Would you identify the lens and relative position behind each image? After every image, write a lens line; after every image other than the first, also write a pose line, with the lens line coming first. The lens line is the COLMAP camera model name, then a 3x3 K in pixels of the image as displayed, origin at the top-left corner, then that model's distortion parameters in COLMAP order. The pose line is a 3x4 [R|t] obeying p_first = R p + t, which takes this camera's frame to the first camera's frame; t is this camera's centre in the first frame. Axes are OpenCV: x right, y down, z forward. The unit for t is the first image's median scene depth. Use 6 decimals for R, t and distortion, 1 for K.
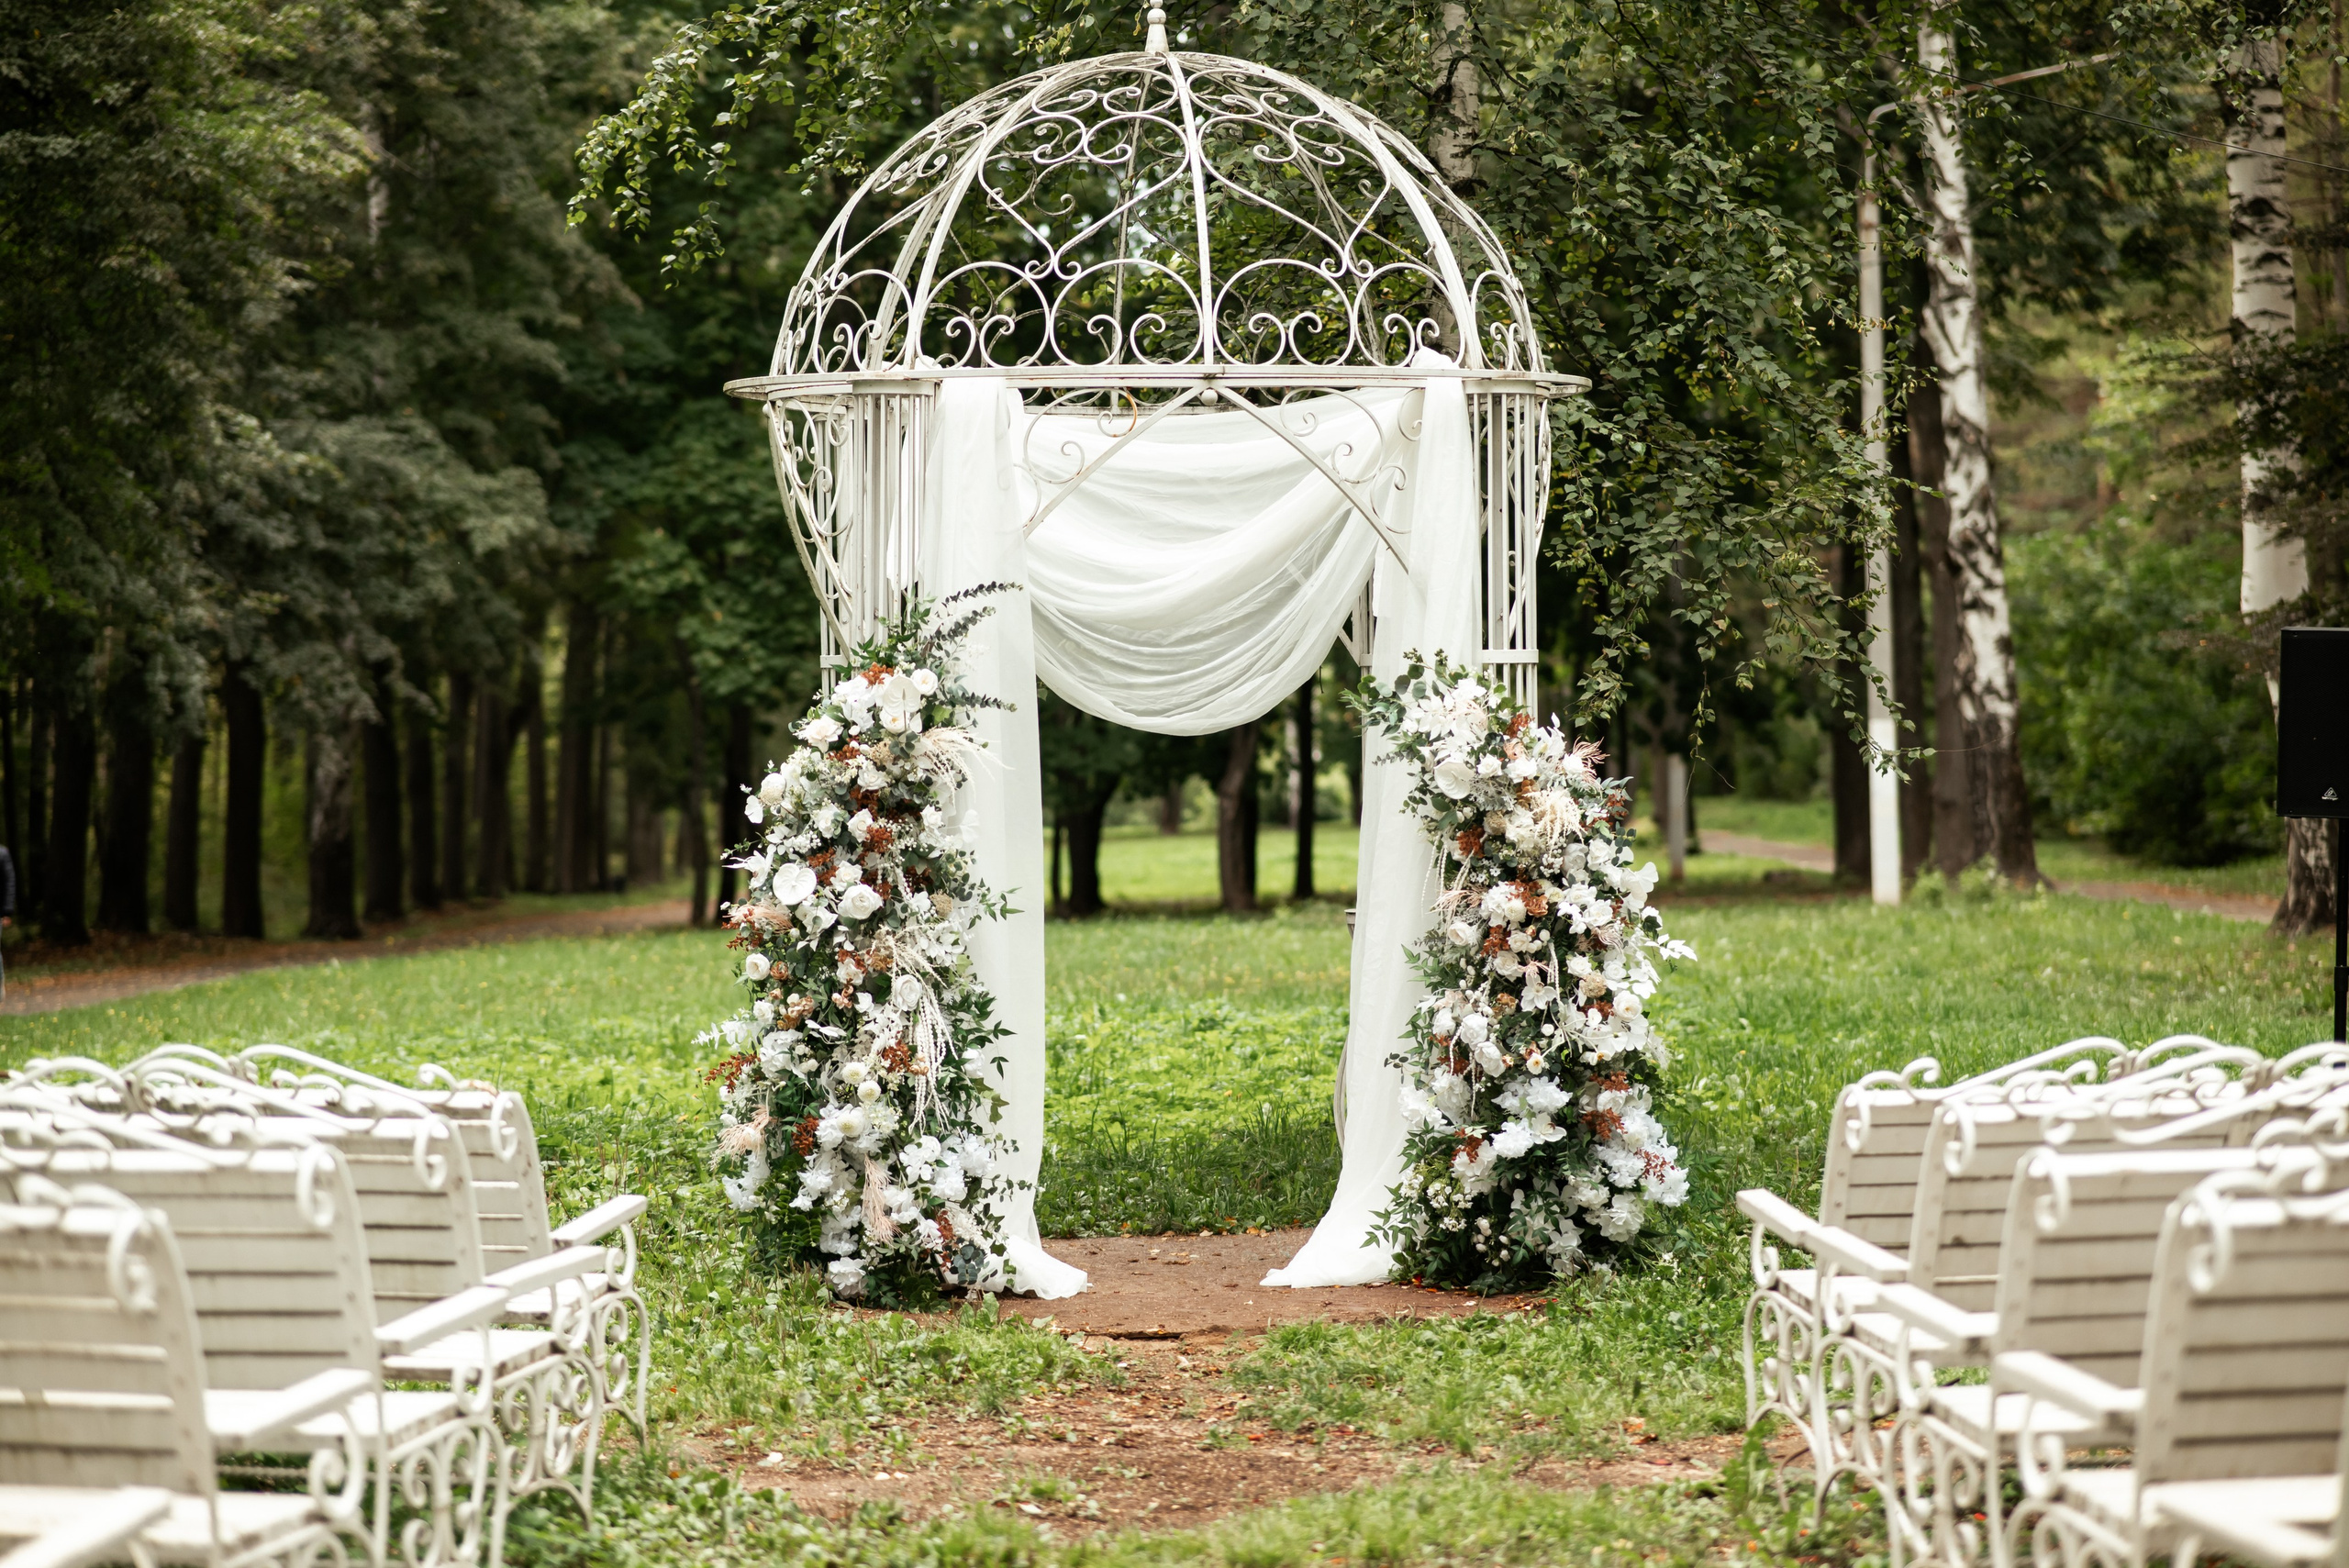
lens RADIAL K [[5800.3, 0, 1223.1], [0, 5800.3, 791.8], [0, 0, 1]] dist [0.295177, -0.806294]
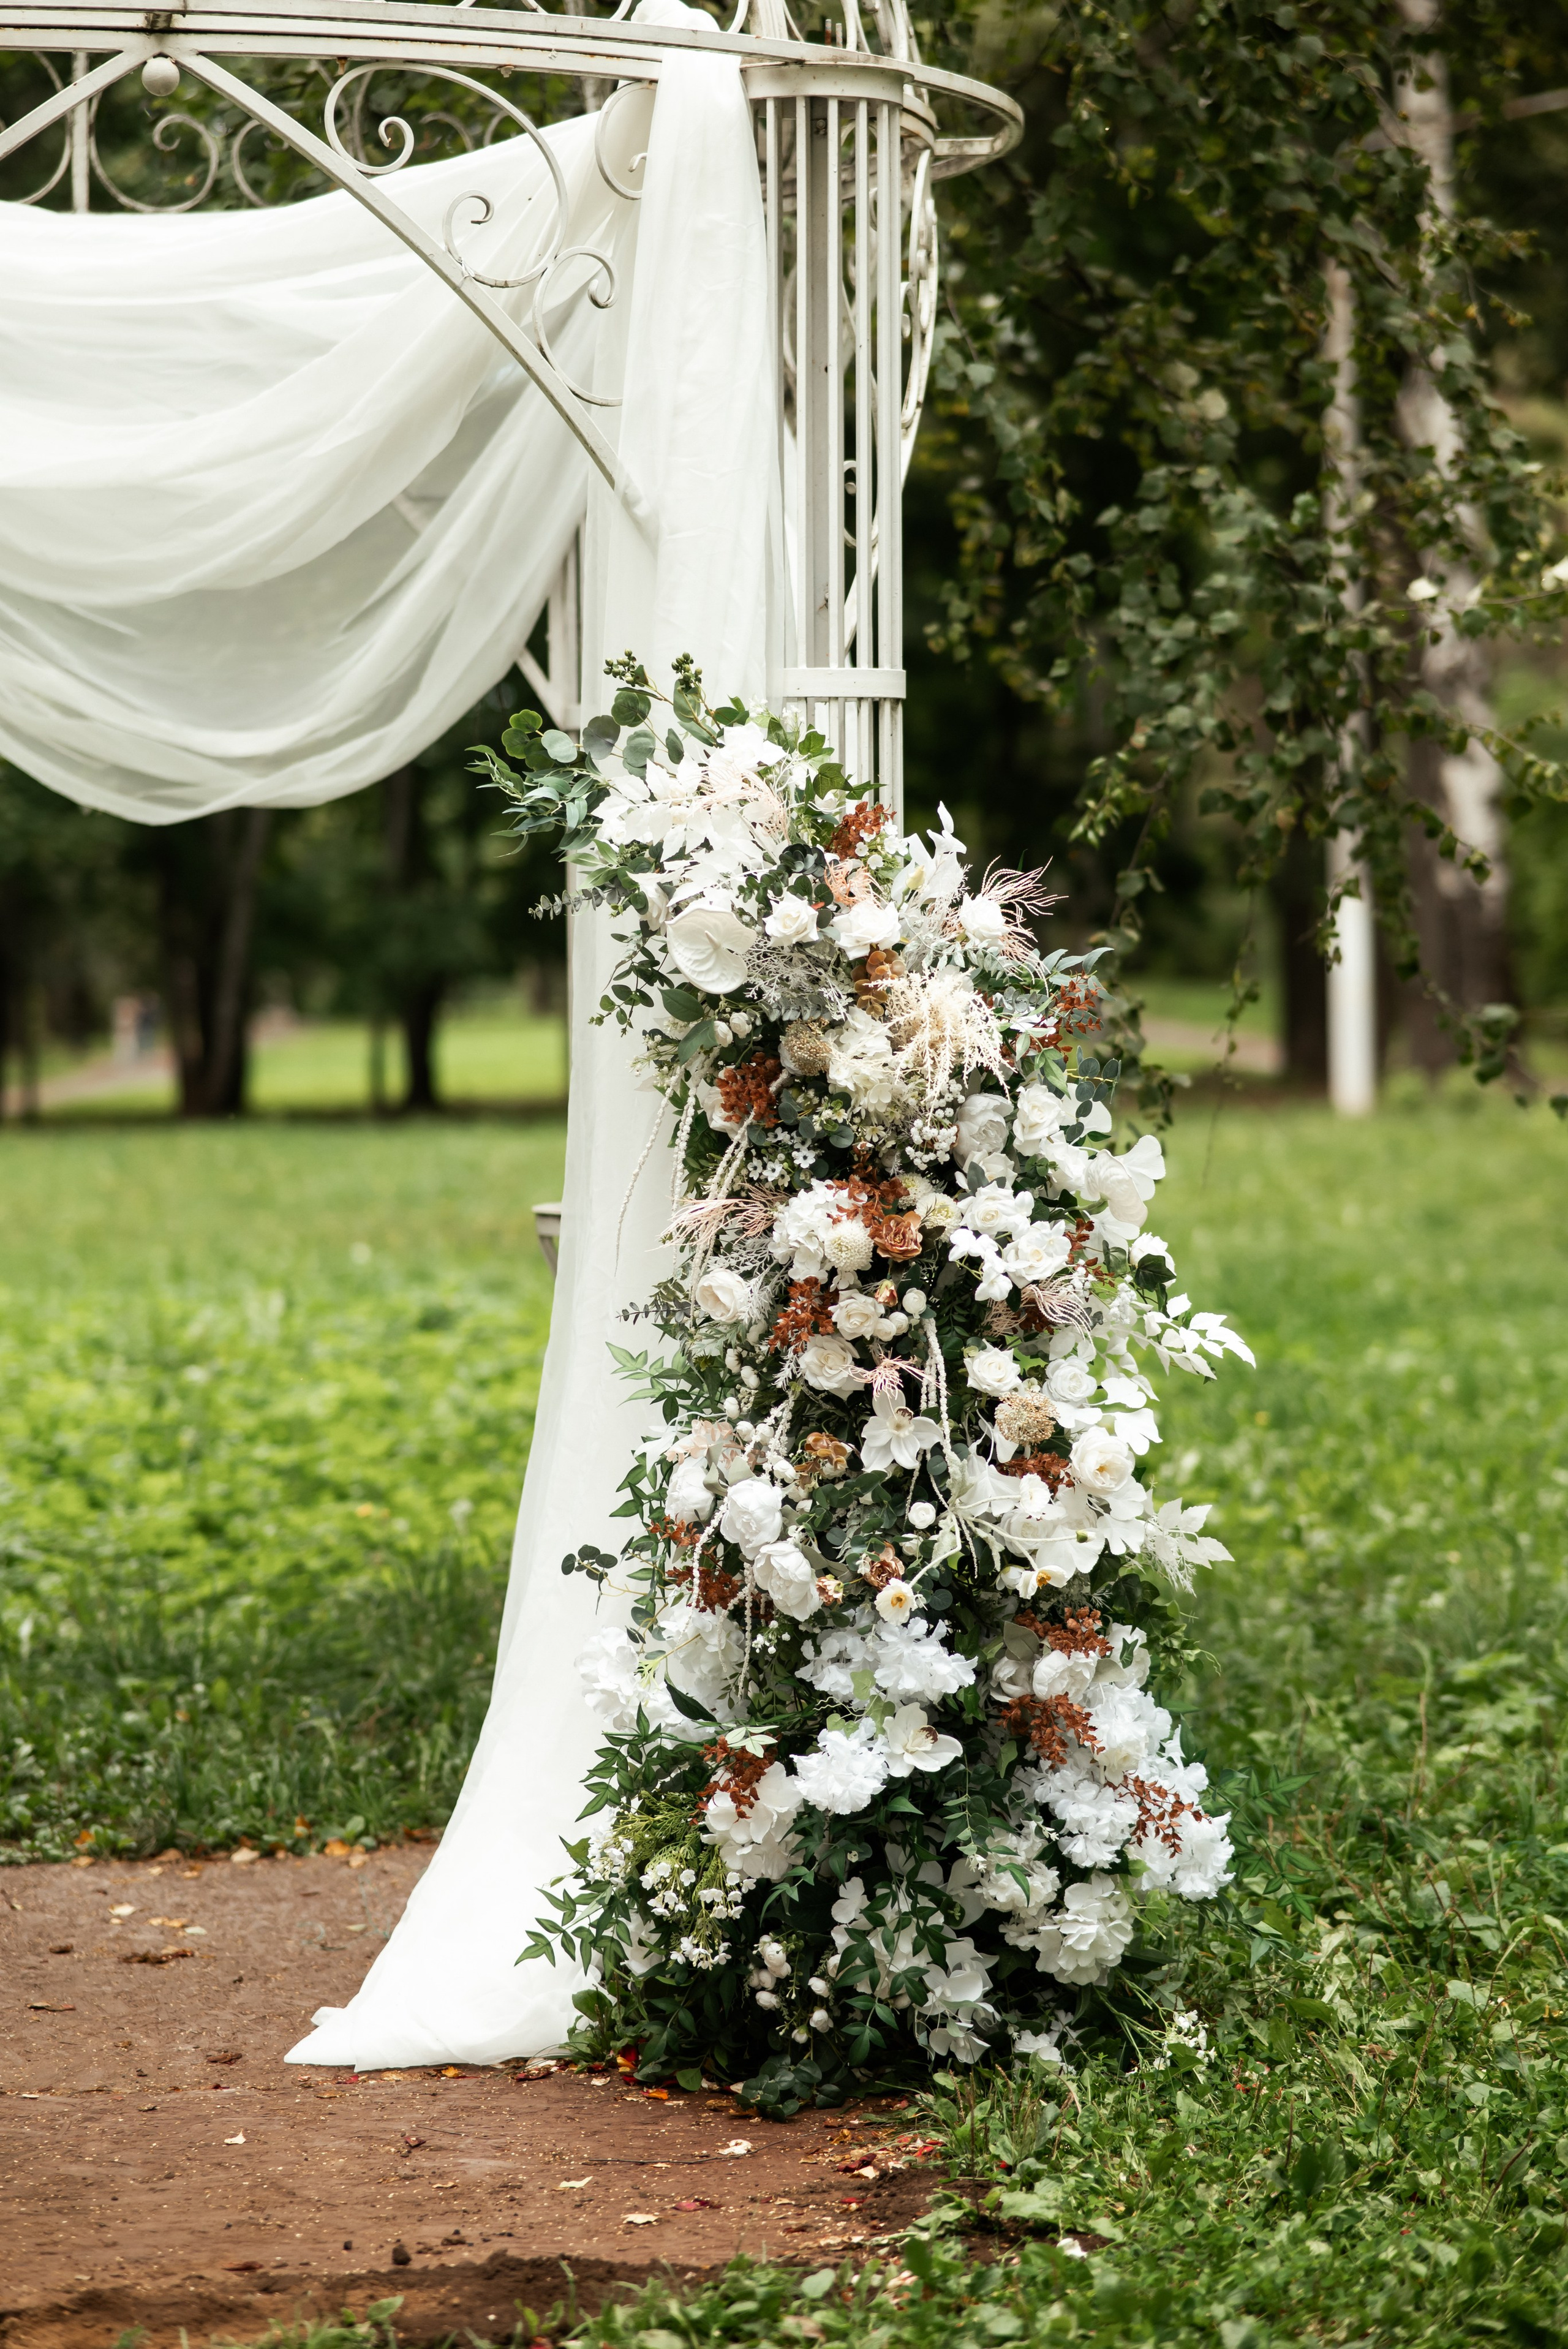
lens RADIAL K [[5650.8, 0, 787.4], [0, 5650.8, 1138.1], [0, 0, 1]] dist [0.270450, -0.351599]
pose [[0.999637, 0.004189, 0.026622, 0.034055], [-0.004962, 0.999566, 0.029031, -0.000286], [-0.026489, -0.029153, 0.999224, 0.567851]]
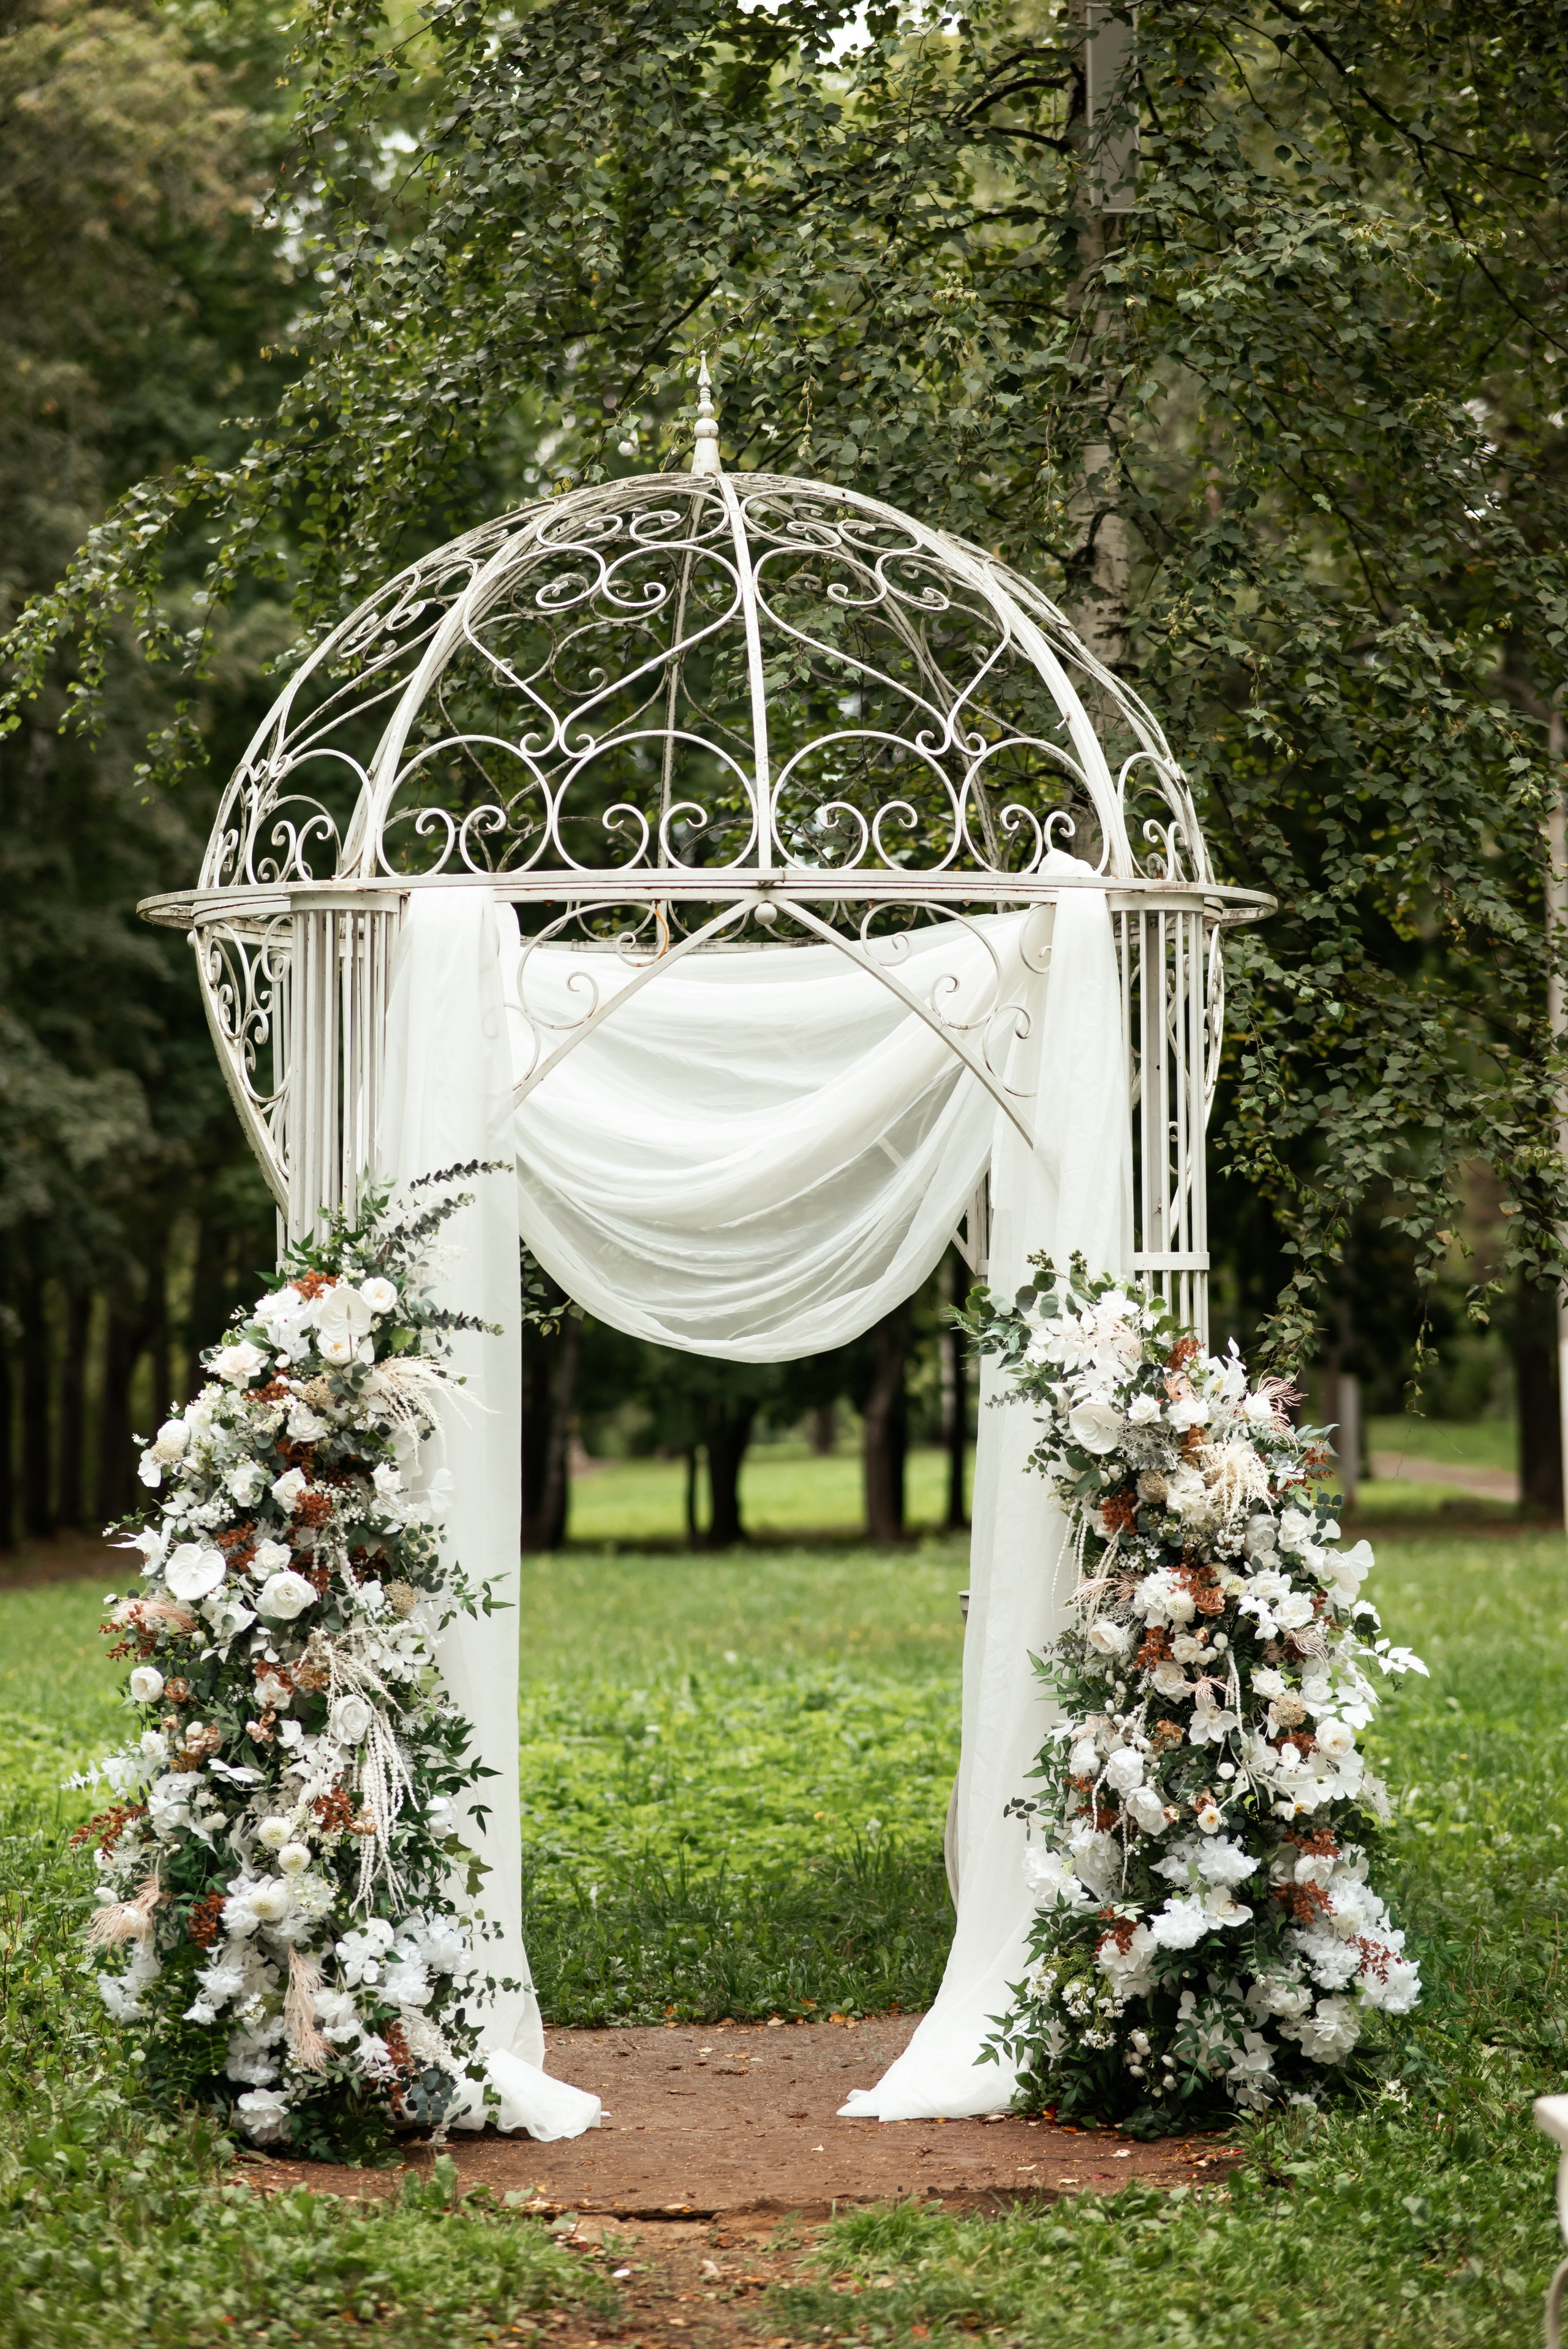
lens RADIAL K [[5643.1, 0, 768.0], [0, 5643.1, 1141.1], [0, 0, 1]] dist [0.313658, -0.751215]
pose [[0.999758, -0.000900, -0.021964, 0.013901], [-0.000131, 0.998900, -0.046895, -0.004753], [0.021982, 0.046887, 0.998658, 0.279630]]
